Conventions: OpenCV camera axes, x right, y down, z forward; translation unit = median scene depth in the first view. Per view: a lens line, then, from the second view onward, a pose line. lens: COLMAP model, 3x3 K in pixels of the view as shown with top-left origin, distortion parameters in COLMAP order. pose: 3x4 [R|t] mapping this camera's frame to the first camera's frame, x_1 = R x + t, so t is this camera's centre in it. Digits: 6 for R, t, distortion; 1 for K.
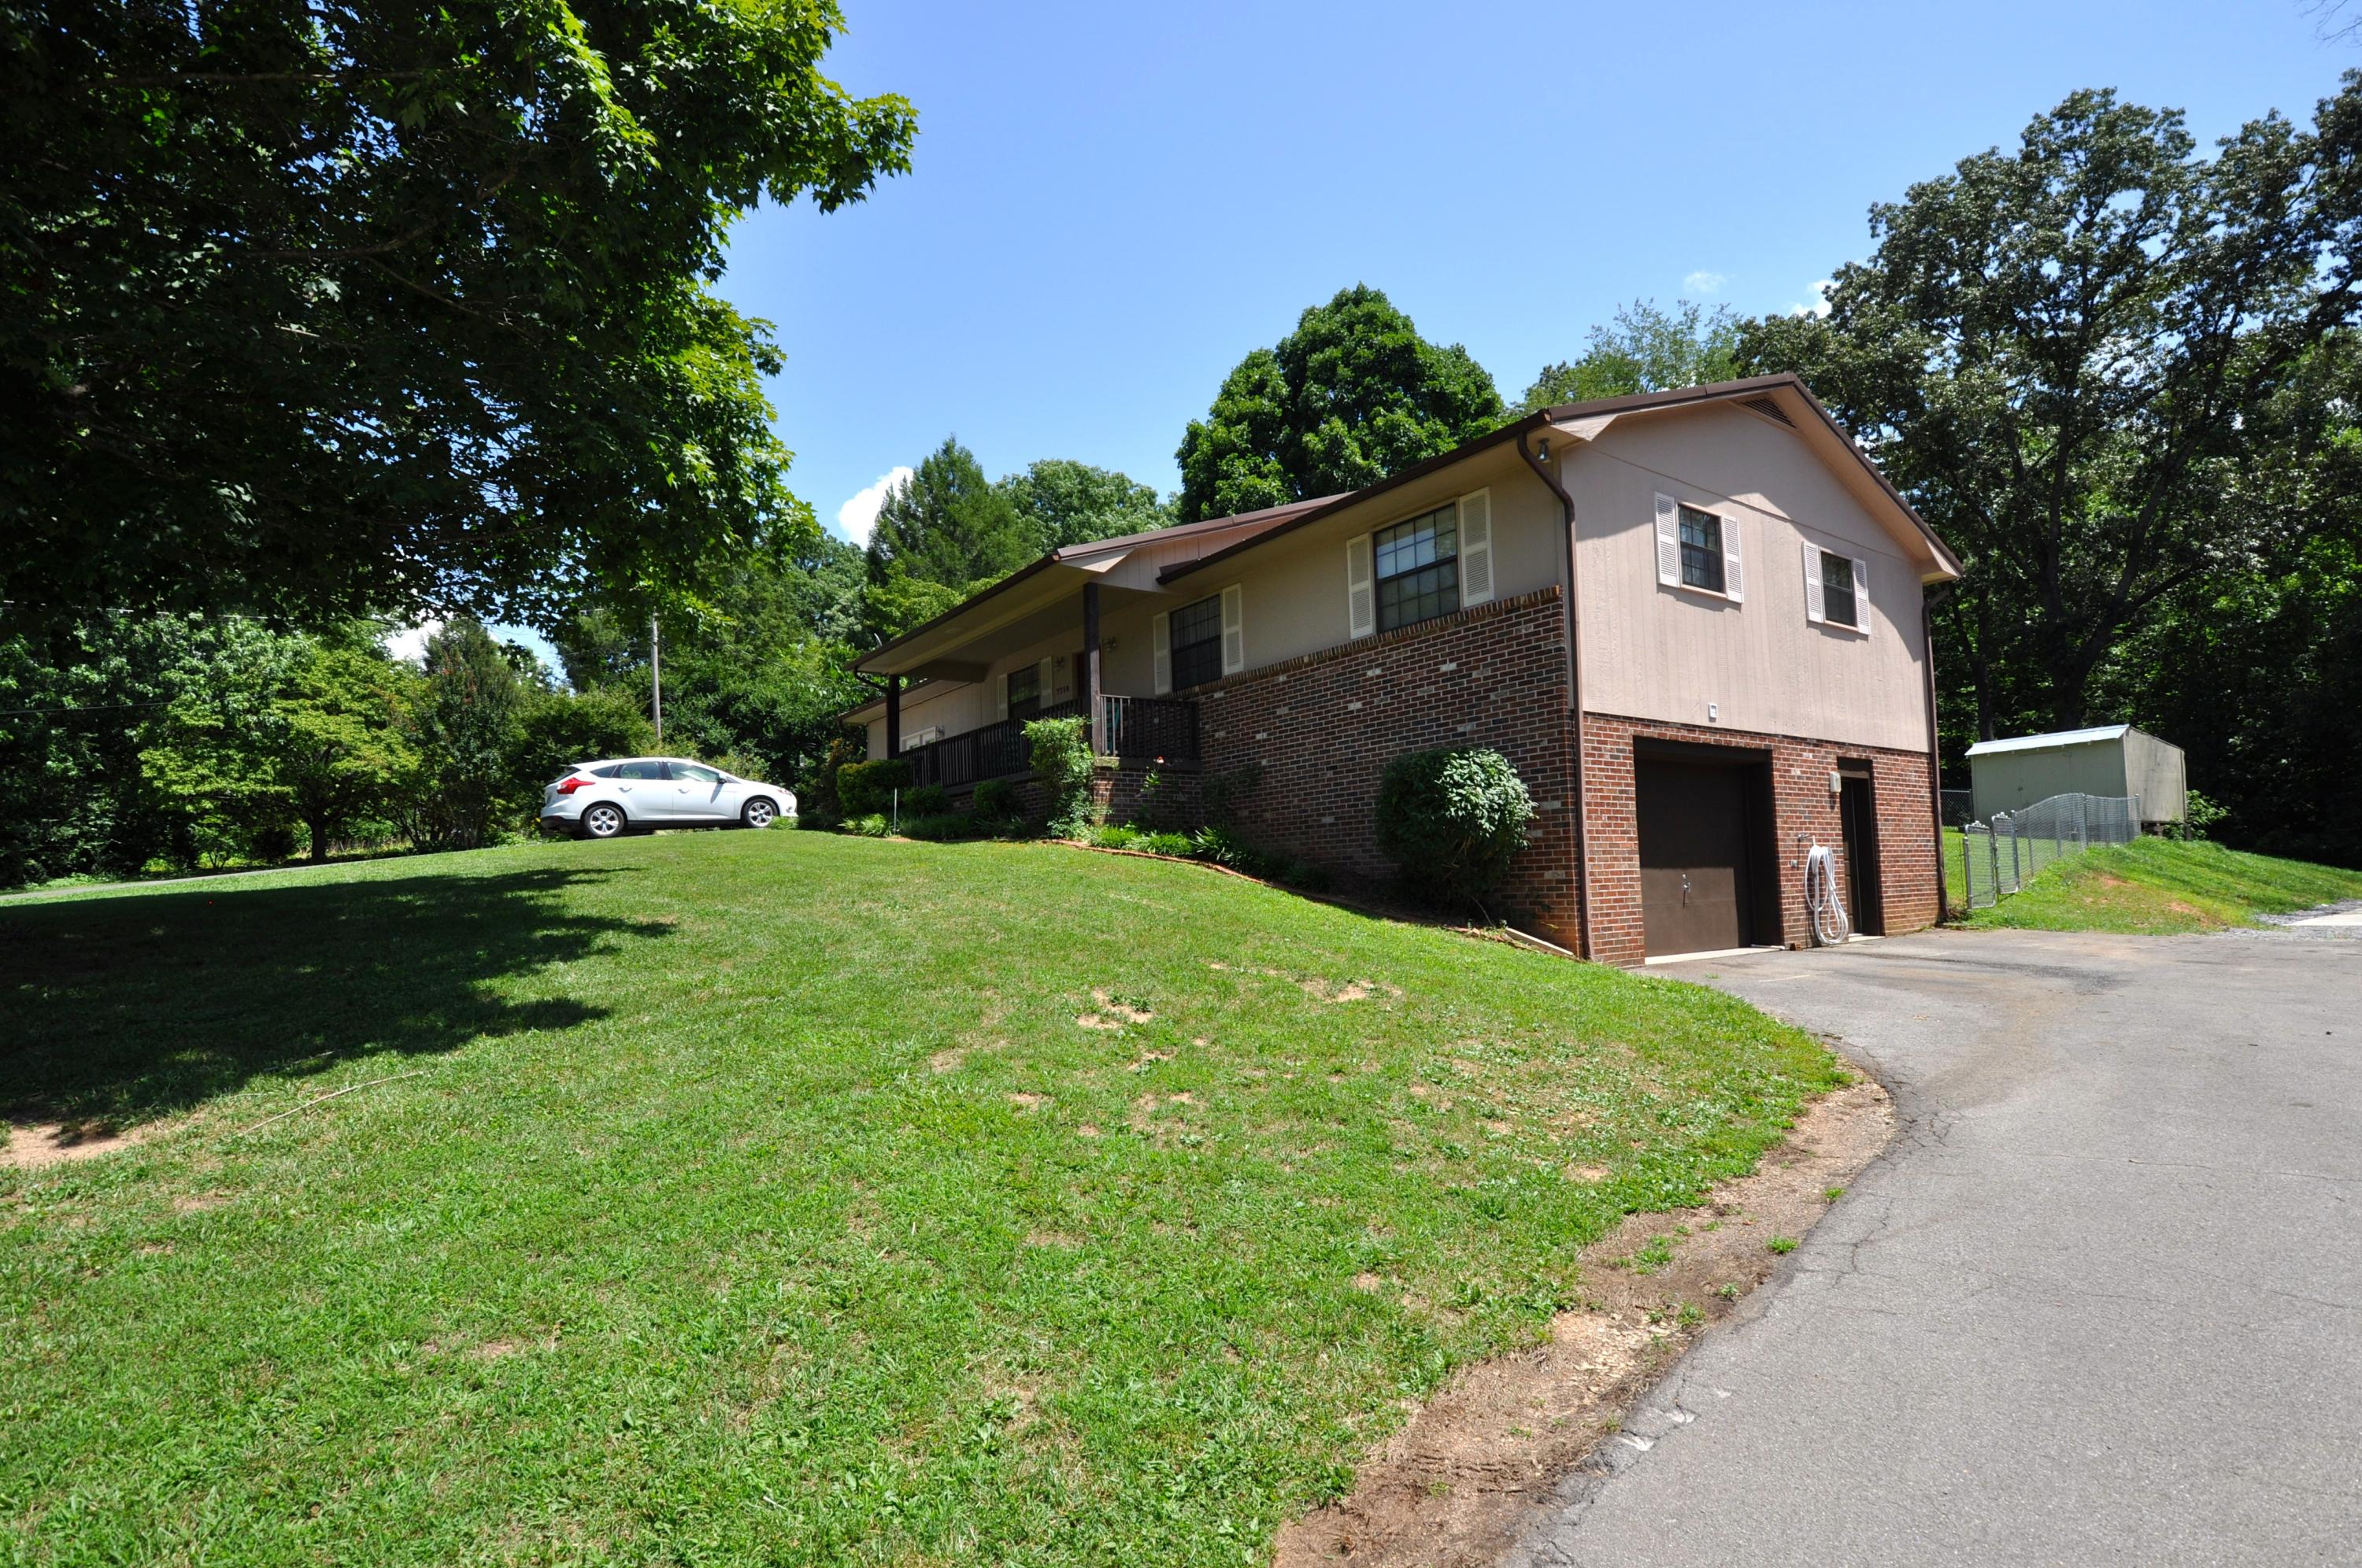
lens RADIAL K [[1124.1, 0, 1189.5], [0, 1124.1, 811.7], [0, 0, 1]] dist [0.001148, -0.012854]
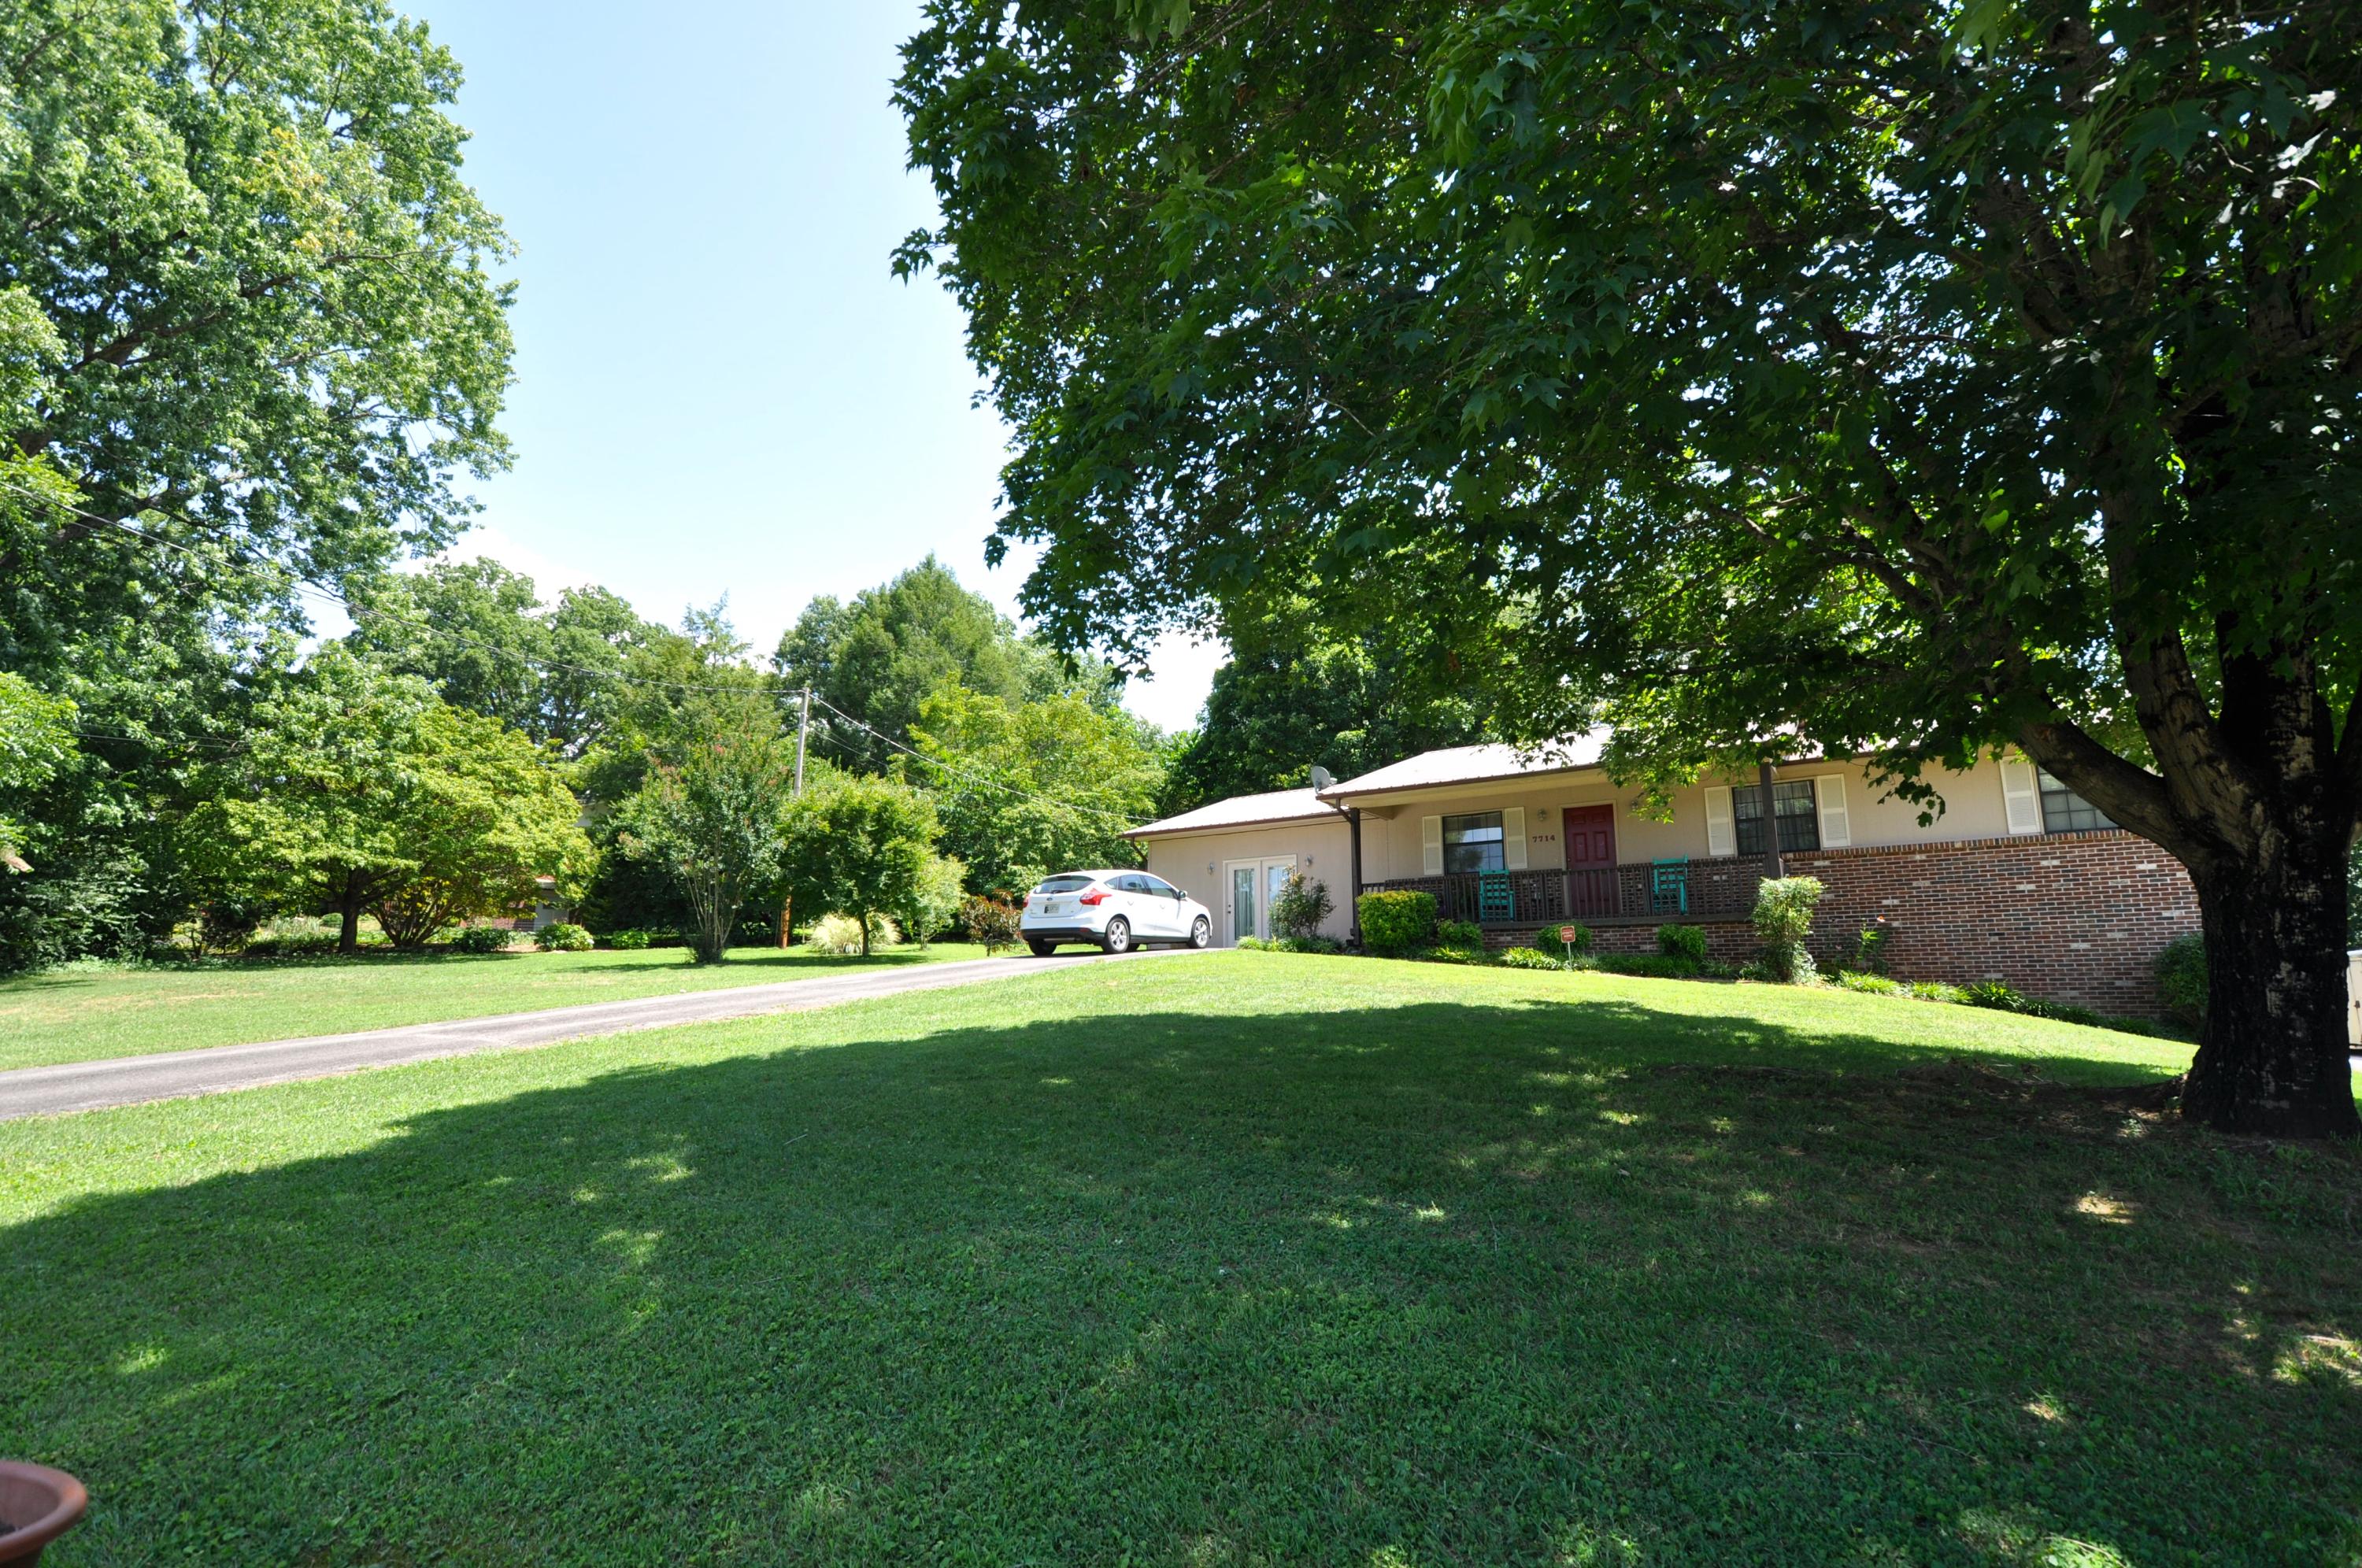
lens RADIAL K [[1042.9, 0, 1188.0], [0, 1042.9, 810.2], [0, 0, 1]] dist [0.014702, -0.023022]
pose [[0.939639, 0.088689, 0.330474, -0.777341], [-0.050885, 0.991304, -0.121354, 0.007810], [-0.338363, 0.097212, 0.935981, 0.138732]]
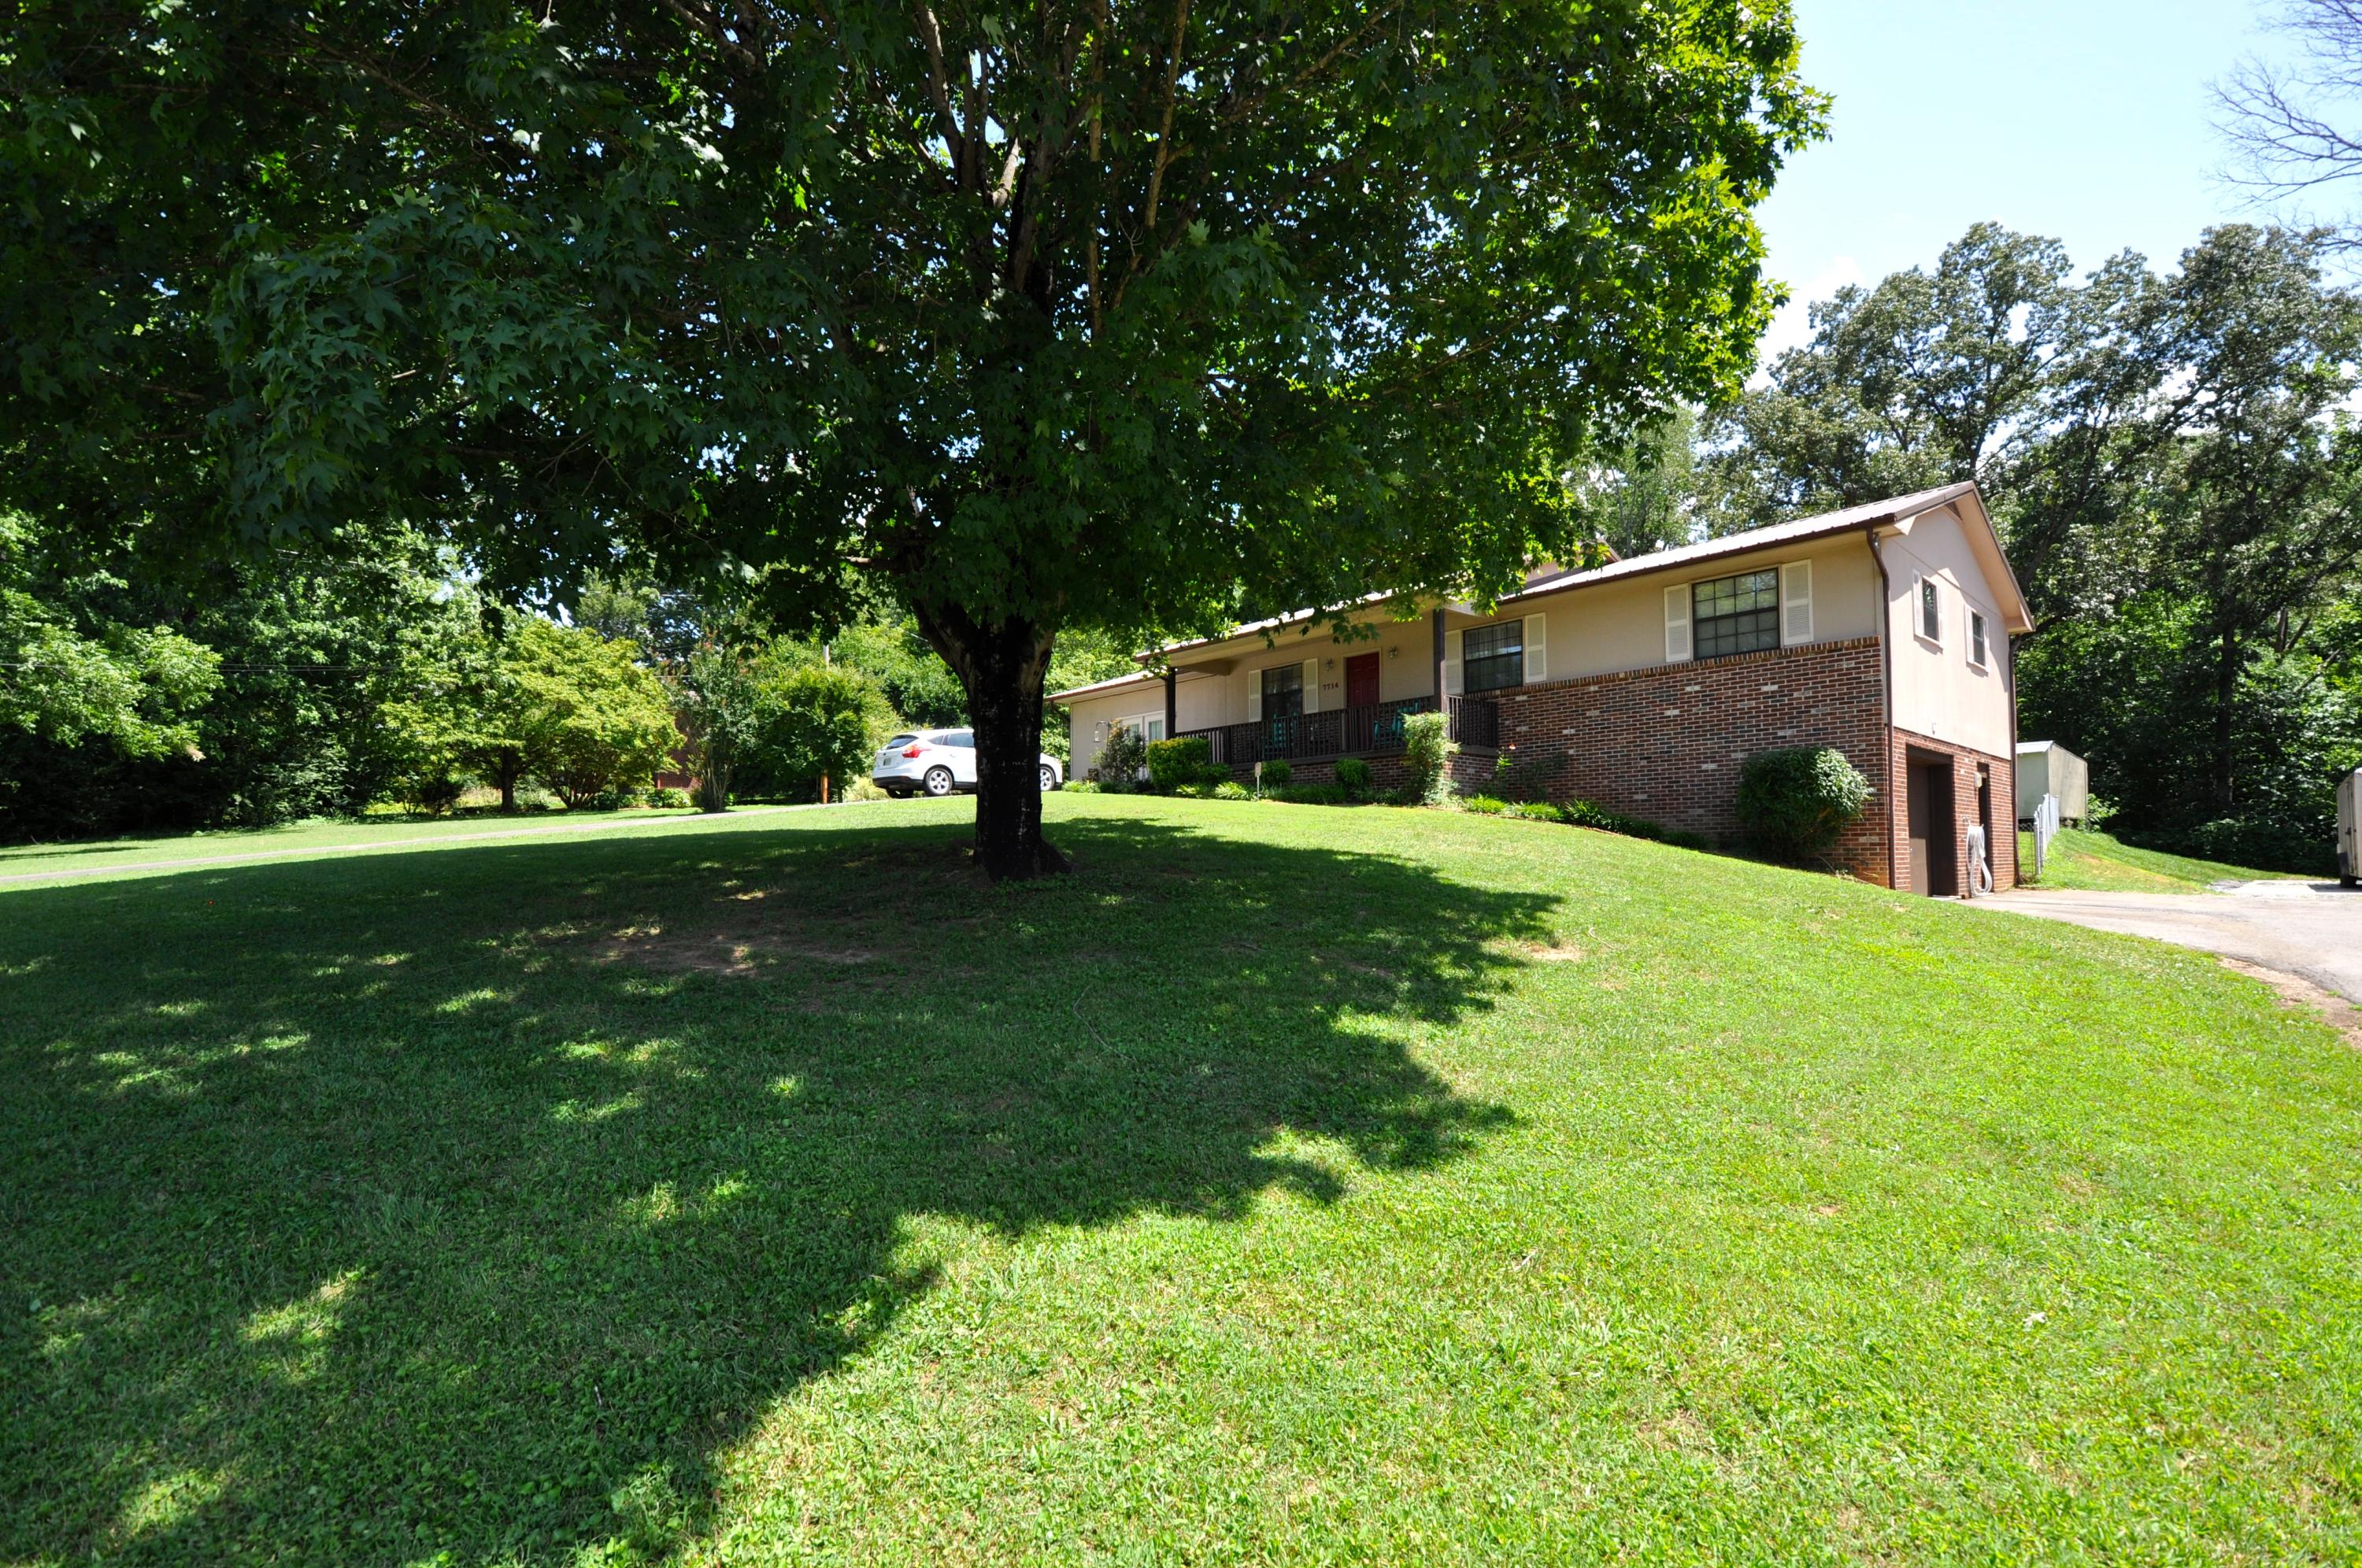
lens RADIAL K [[1042.9, 0, 1188.0], [0, 1042.9, 810.2], [0, 0, 1]] dist [0.014702, -0.023022]
pose [[0.994443, 0.026562, 0.101869, -0.374704], [-0.028667, 0.999403, 0.019262, 0.010234], [-0.101297, -0.022075, 0.994611, -0.126841]]
